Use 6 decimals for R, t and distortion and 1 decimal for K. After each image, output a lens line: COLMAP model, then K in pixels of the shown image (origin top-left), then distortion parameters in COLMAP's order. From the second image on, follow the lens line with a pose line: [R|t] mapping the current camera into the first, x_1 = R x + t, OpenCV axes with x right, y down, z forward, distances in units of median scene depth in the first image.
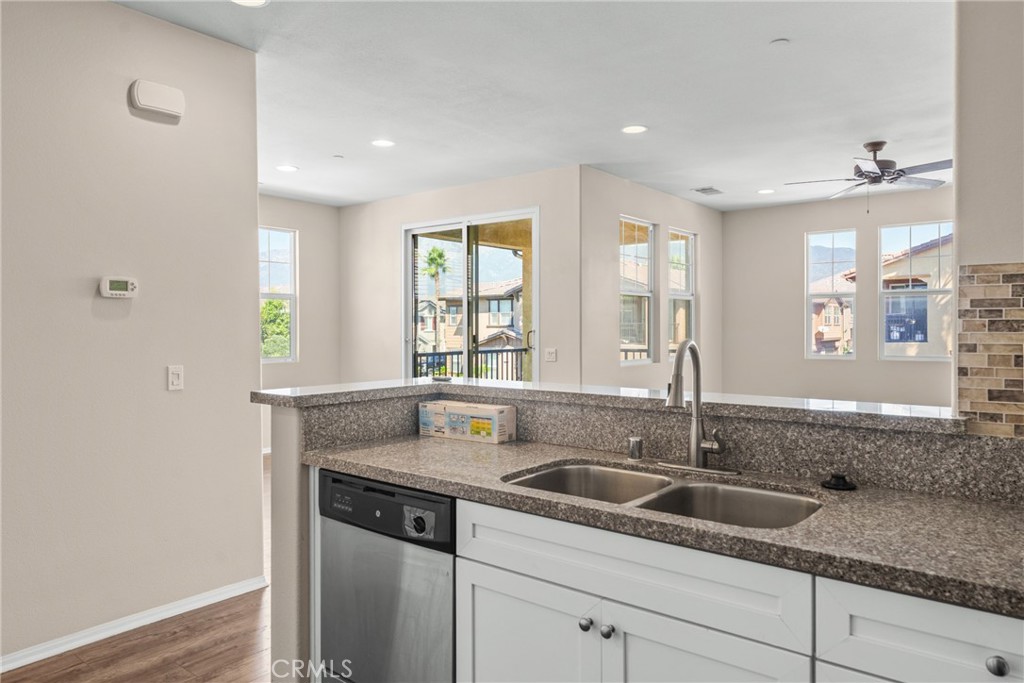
lens RADIAL K [[679.9, 0, 510.1], [0, 679.9, 322.7], [0, 0, 1]] dist [-0.002706, -0.000162]
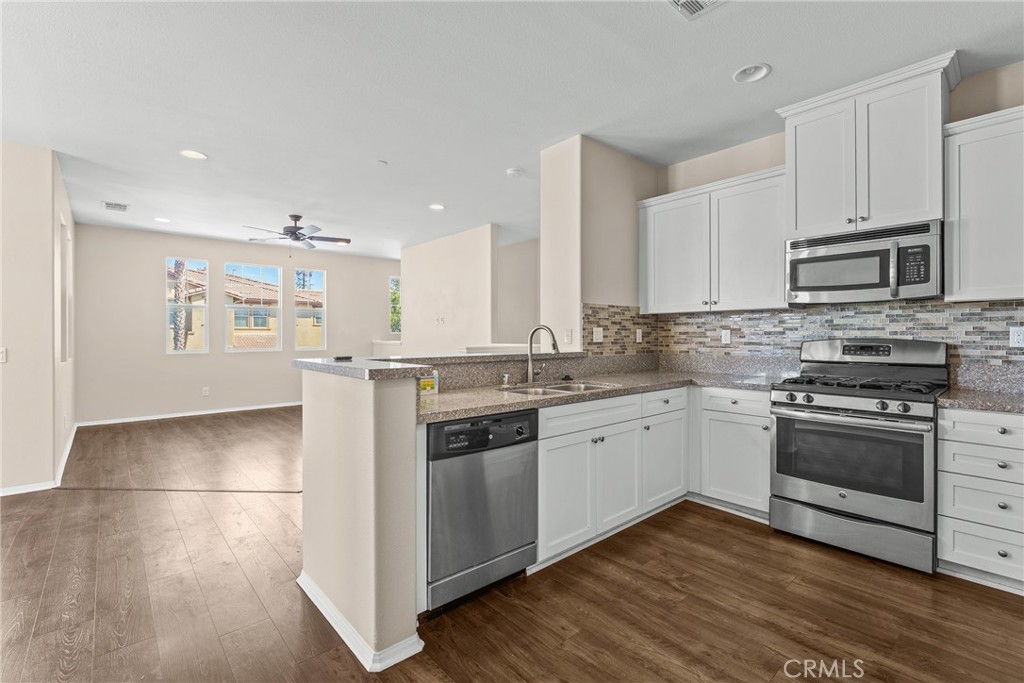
lens RADIAL K [[454.7, 0, 512.0], [0, 454.7, 341.5], [0, 0, 1]] dist [0.000996, 0.000201]
pose [[0.170976, -0.010015, 0.985224, -0.367534], [-0.005878, 0.999920, 0.011184, 0.018352], [-0.985258, -0.007703, 0.170903, 0.244725]]
